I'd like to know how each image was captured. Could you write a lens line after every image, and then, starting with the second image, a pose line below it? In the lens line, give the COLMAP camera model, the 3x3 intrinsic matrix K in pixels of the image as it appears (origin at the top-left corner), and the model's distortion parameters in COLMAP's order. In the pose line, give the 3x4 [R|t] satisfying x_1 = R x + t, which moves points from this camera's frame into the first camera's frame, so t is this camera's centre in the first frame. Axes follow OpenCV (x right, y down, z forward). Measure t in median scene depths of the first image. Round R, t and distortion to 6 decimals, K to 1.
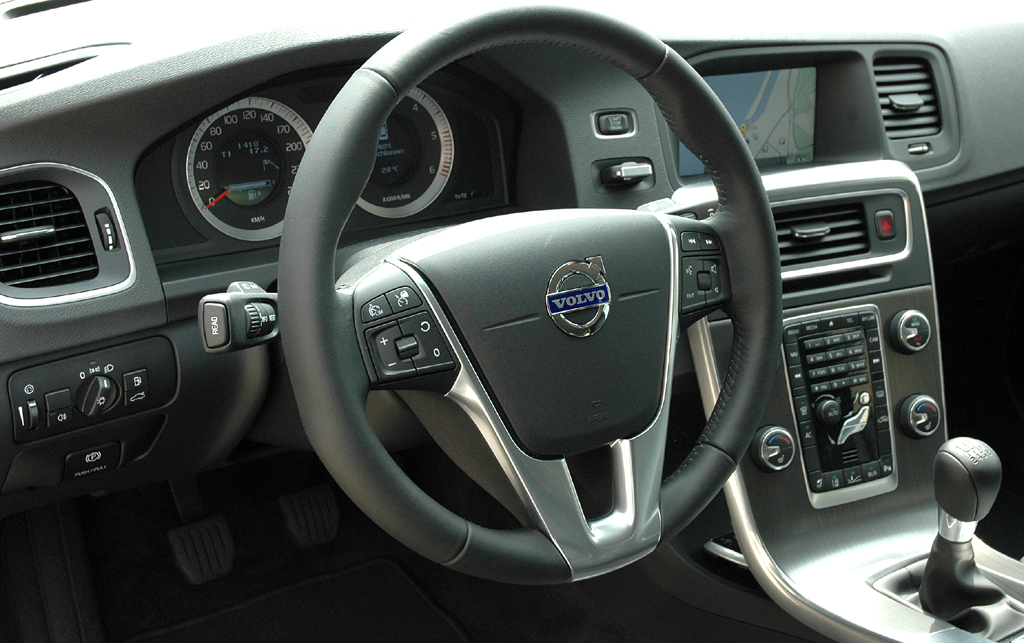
lens RADIAL K [[1284.0, 0, 512.0], [0, 1284.0, 321.6], [0, 0, 1]] dist [0.029587, 0.000000]
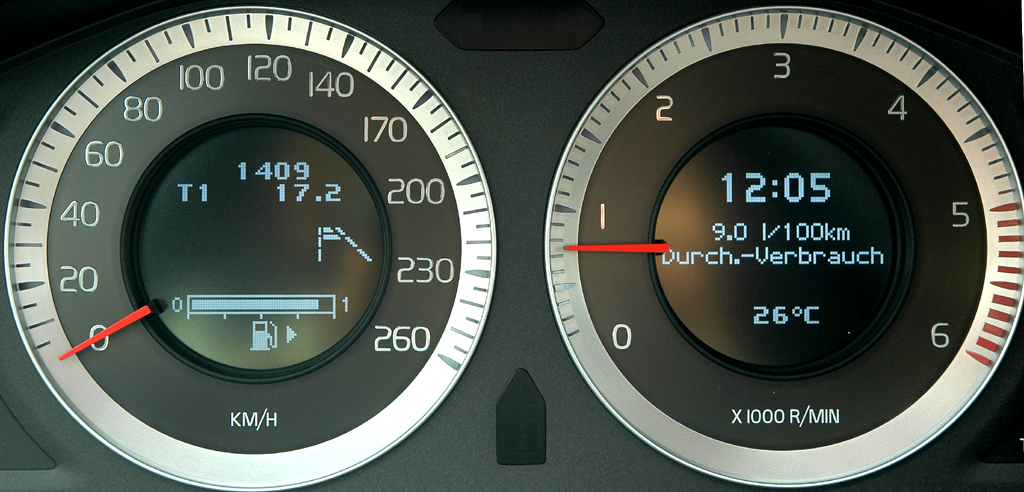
lens RADIAL K [[1938.1, 0, 512.0], [0, 1938.1, 246.3], [0, 0, 1]] dist [-0.058138, 0.000000]
pose [[0.850942, 0.090825, -0.517347, 0.078617], [-0.181210, 0.975230, -0.126847, -0.072713], [0.493011, 0.201688, 0.846323, 0.646526]]
